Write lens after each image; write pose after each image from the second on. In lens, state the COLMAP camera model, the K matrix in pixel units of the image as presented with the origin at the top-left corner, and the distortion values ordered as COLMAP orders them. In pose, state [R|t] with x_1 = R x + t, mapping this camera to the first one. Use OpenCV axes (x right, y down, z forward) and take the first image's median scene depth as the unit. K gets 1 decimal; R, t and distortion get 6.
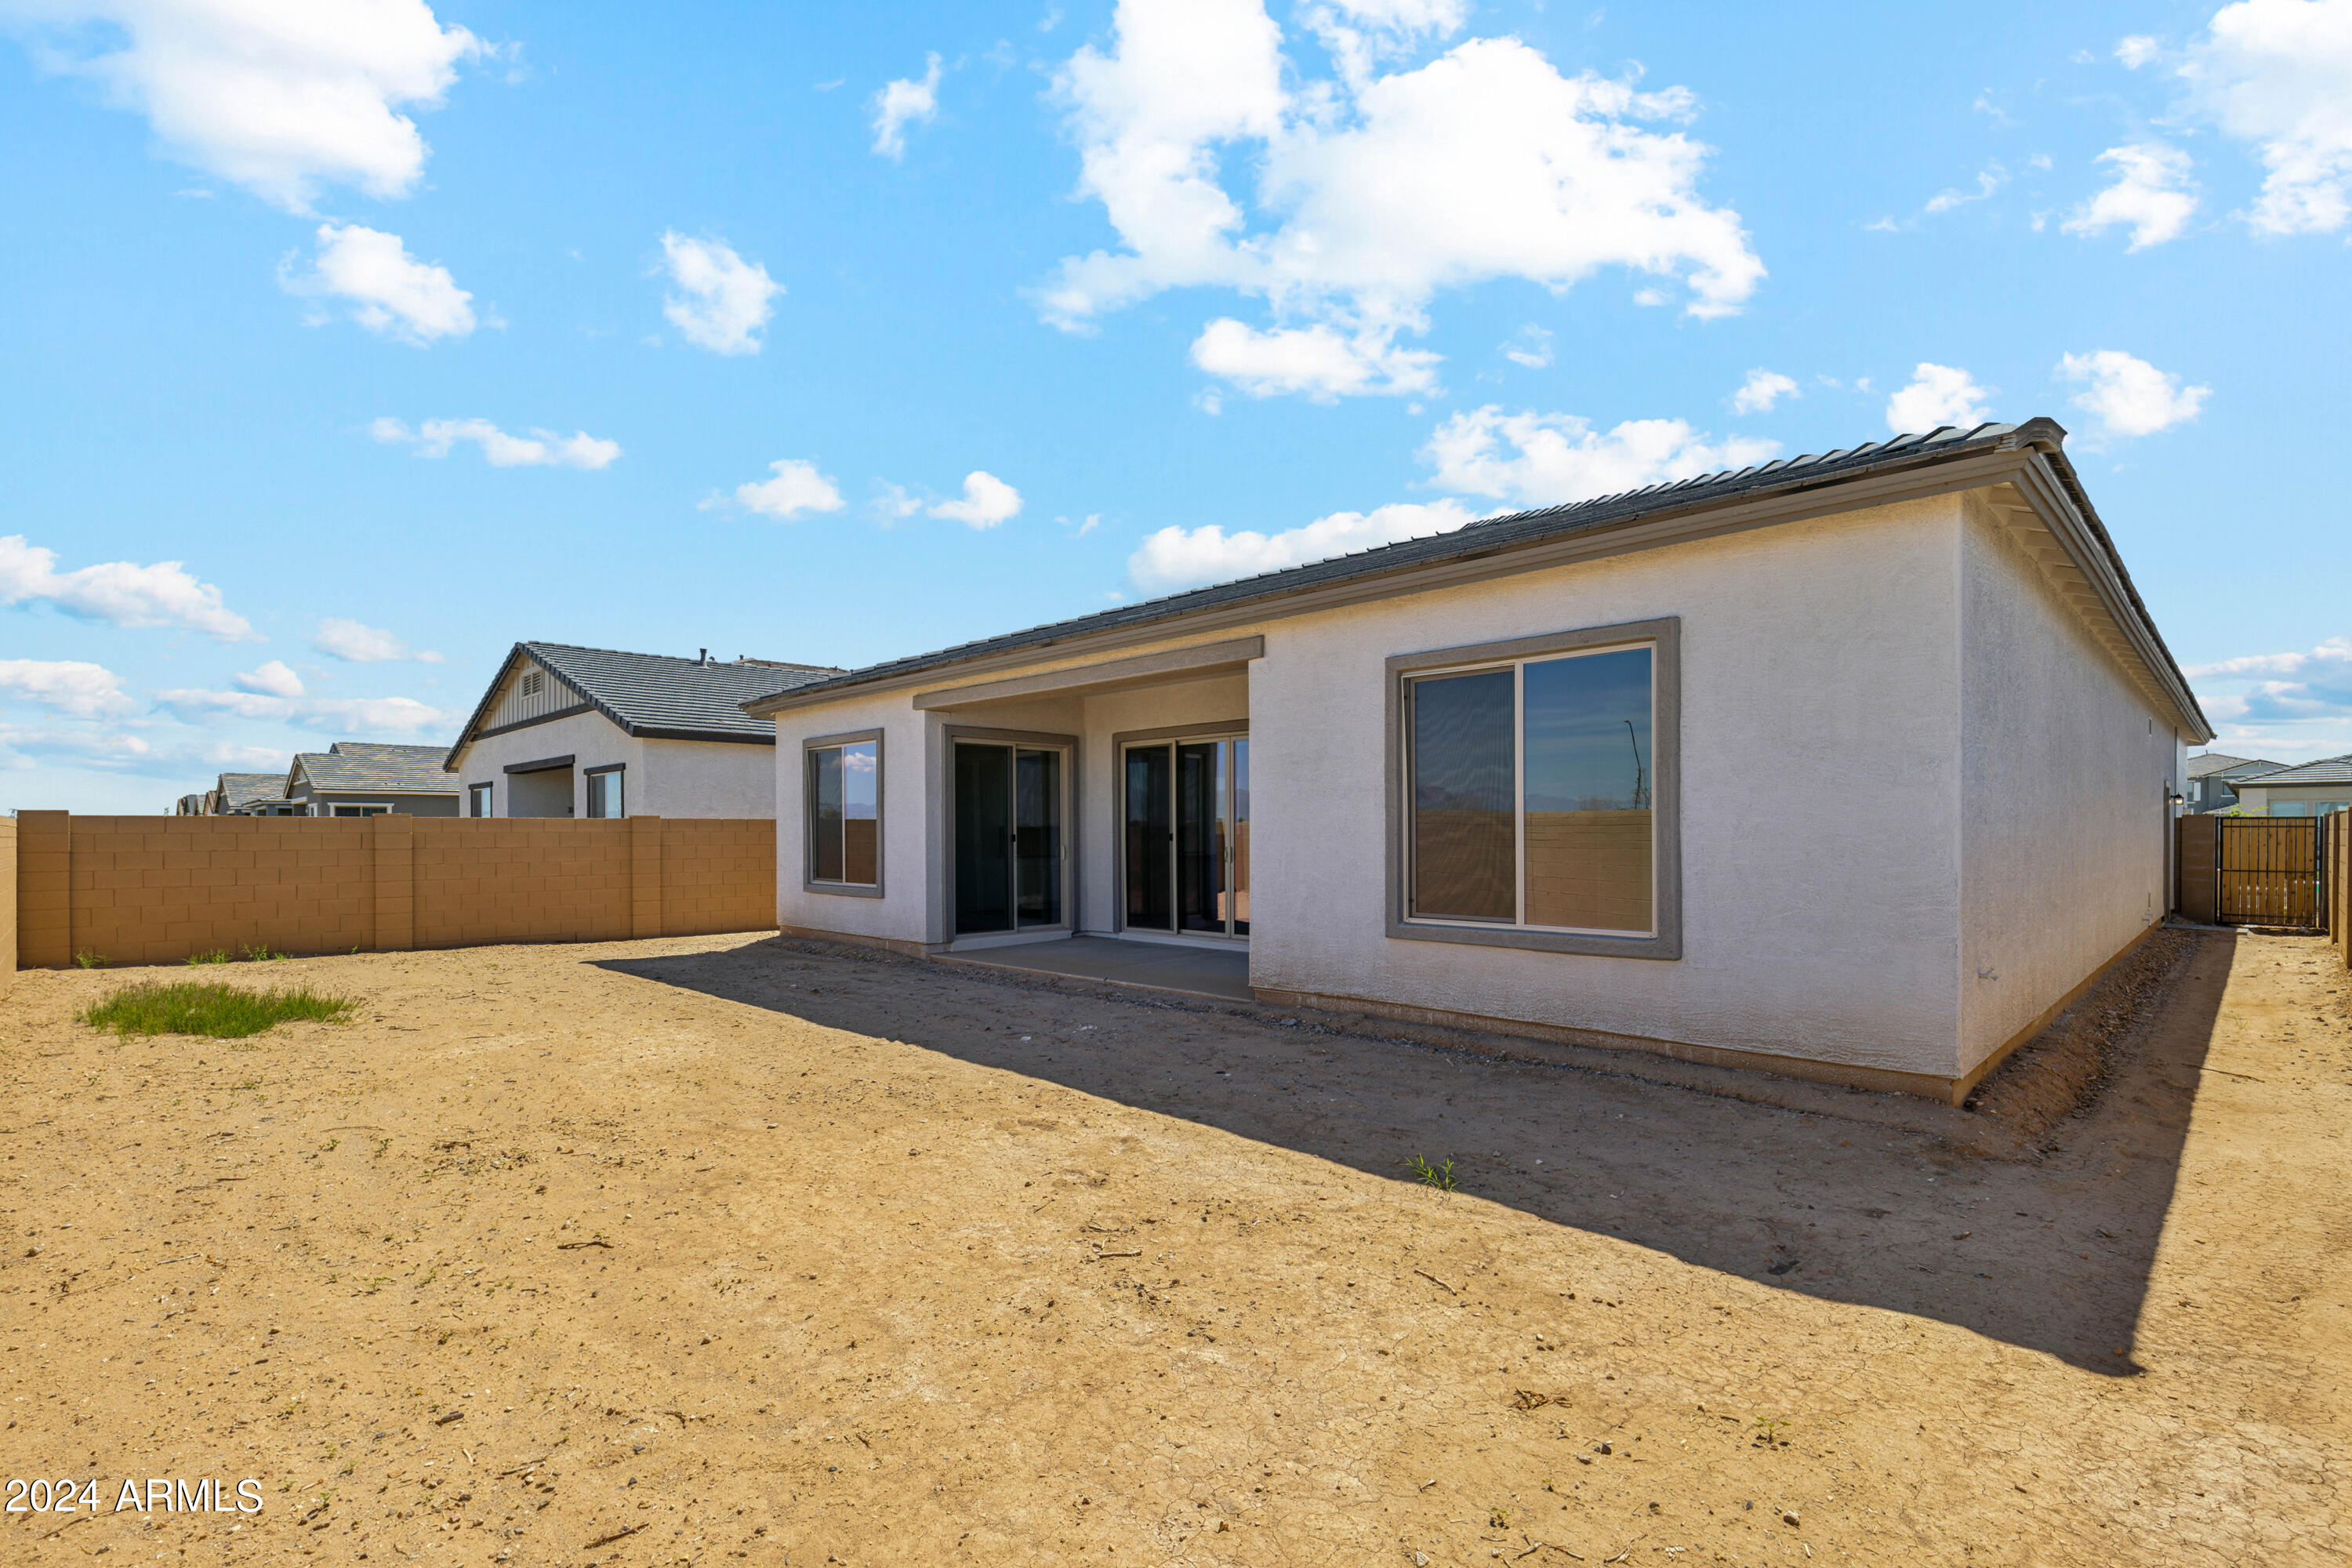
lens RADIAL K [[1100.5, 0, 1177.8], [0, 1100.5, 826.3], [0, 0, 1]] dist [0.008772, -0.001124]
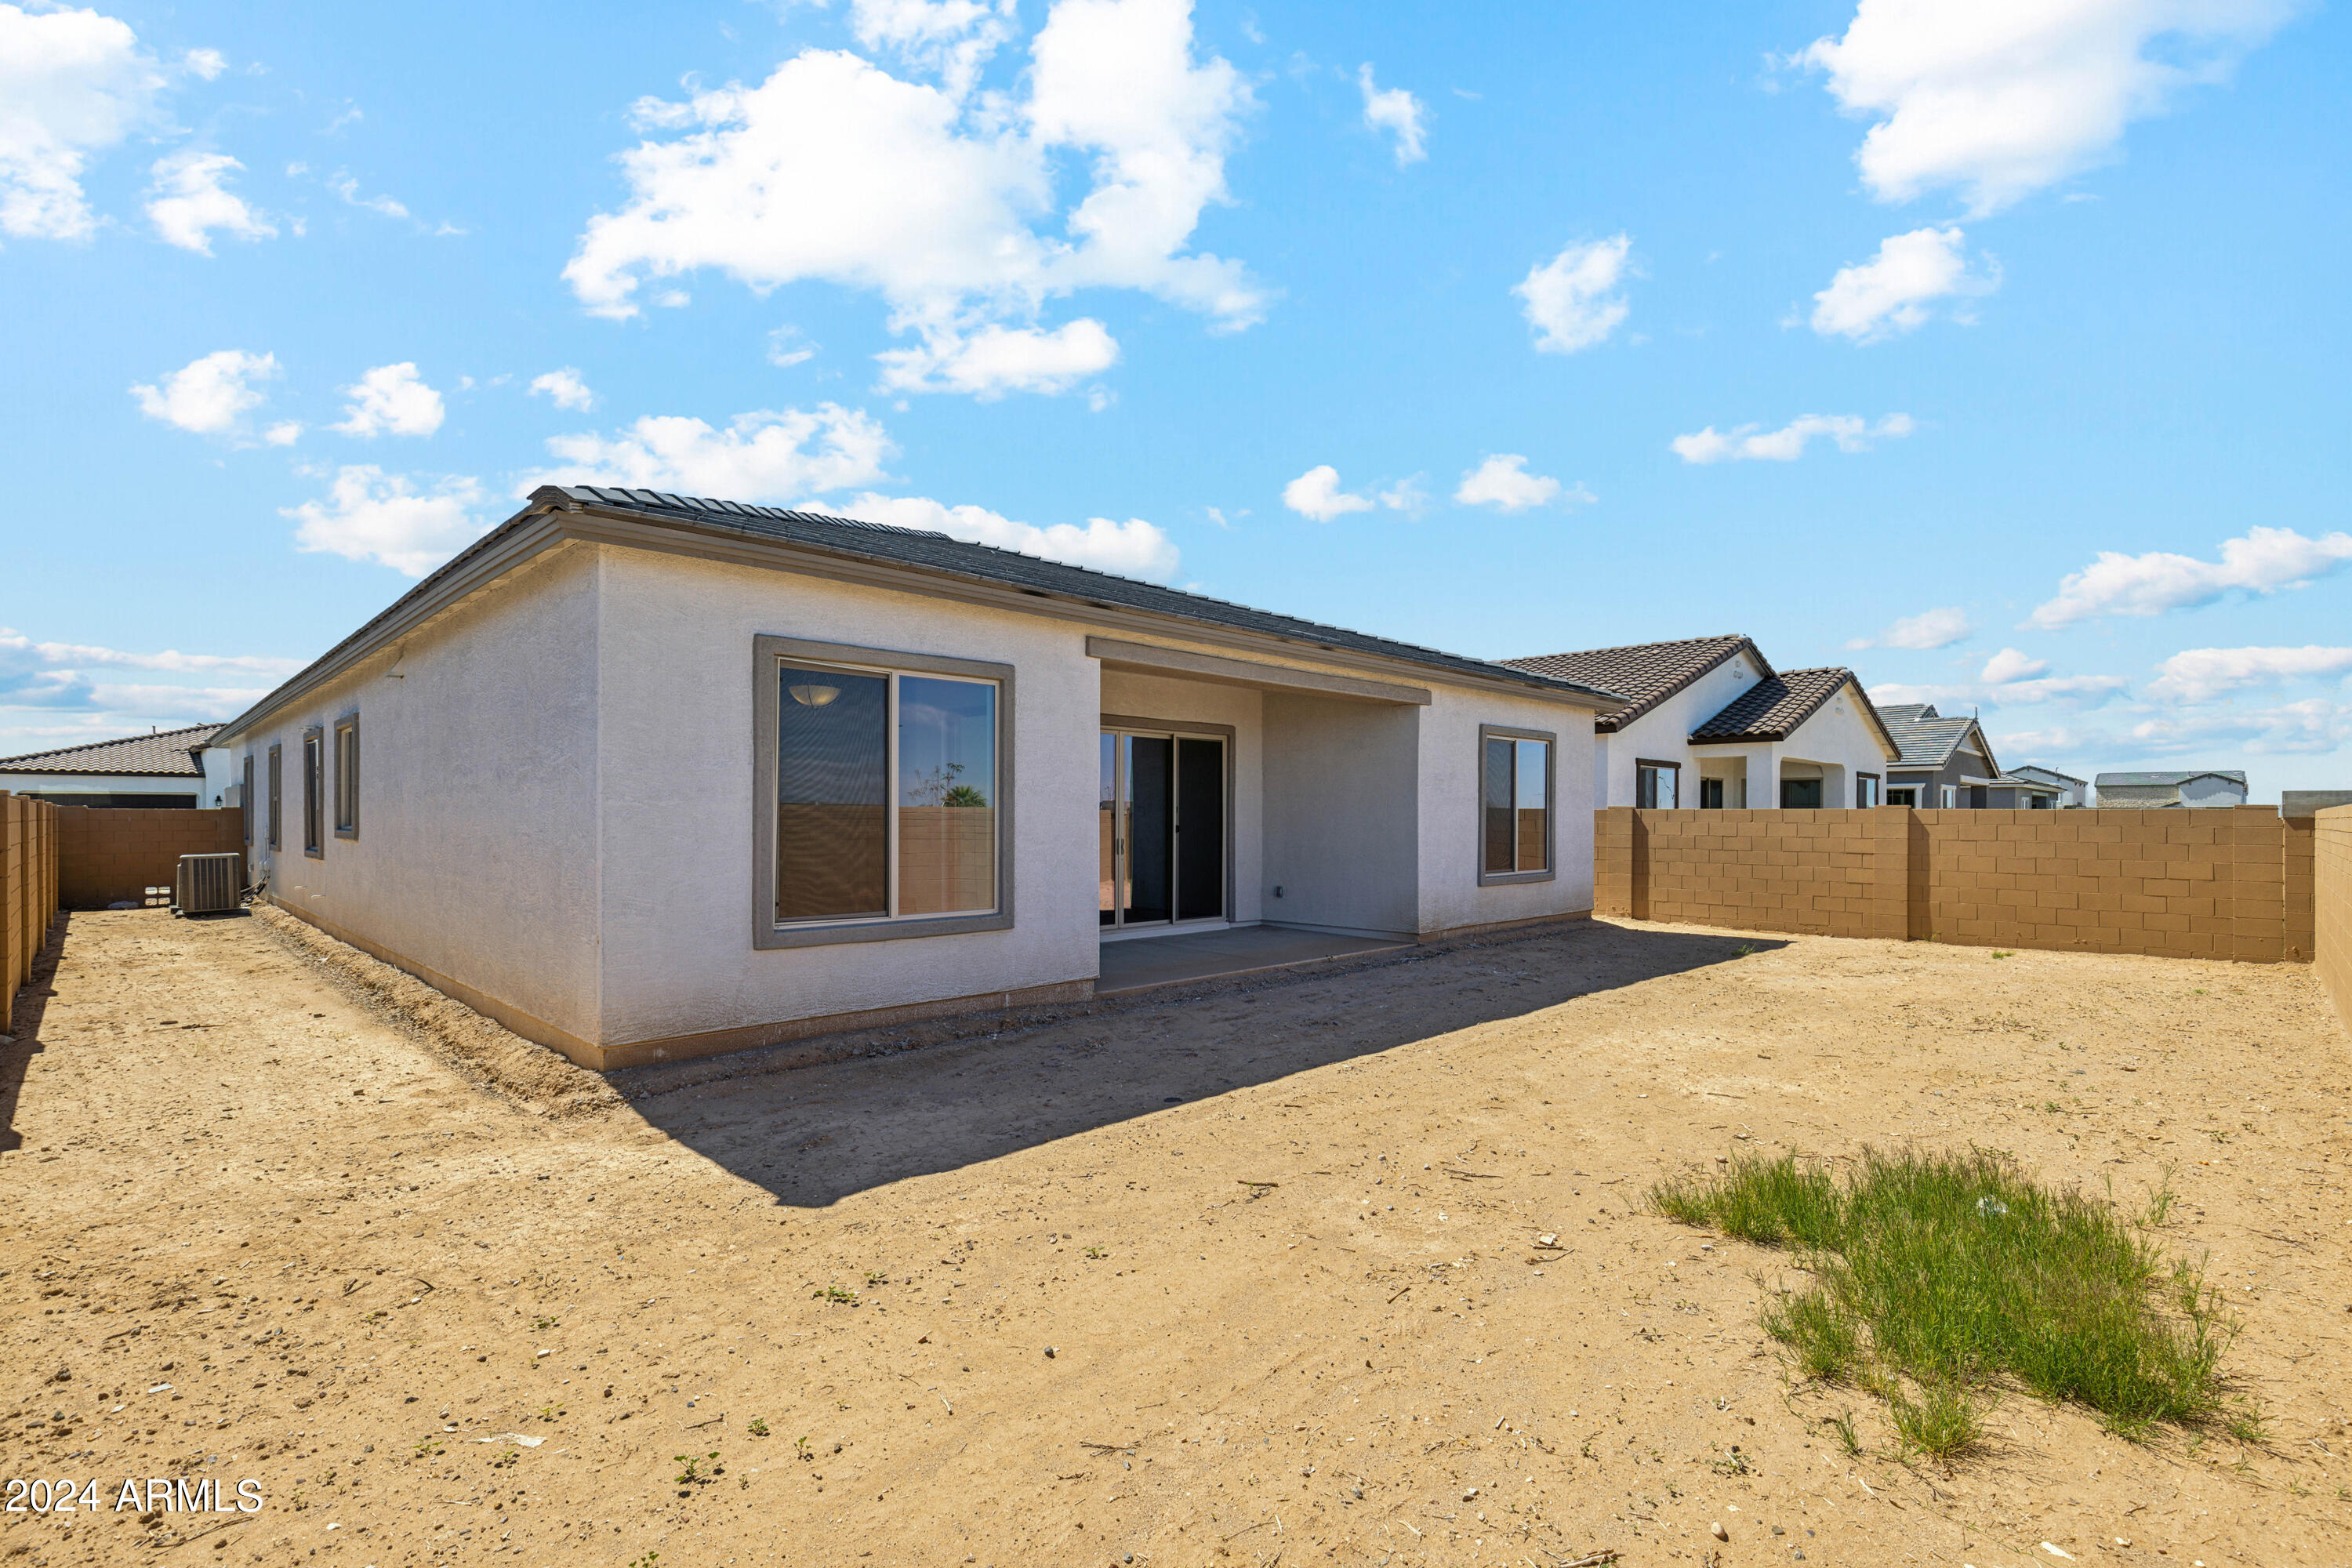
lens RADIAL K [[1040.2, 0, 1171.7], [0, 1040.2, 829.0], [0, 0, 1]] dist [0.000200, -0.000196]
pose [[0.001679, 0.001207, 0.999998, -0.917110], [0.002388, 0.999996, -0.001211, 0.007600], [-0.999996, 0.002390, 0.001677, 0.945180]]
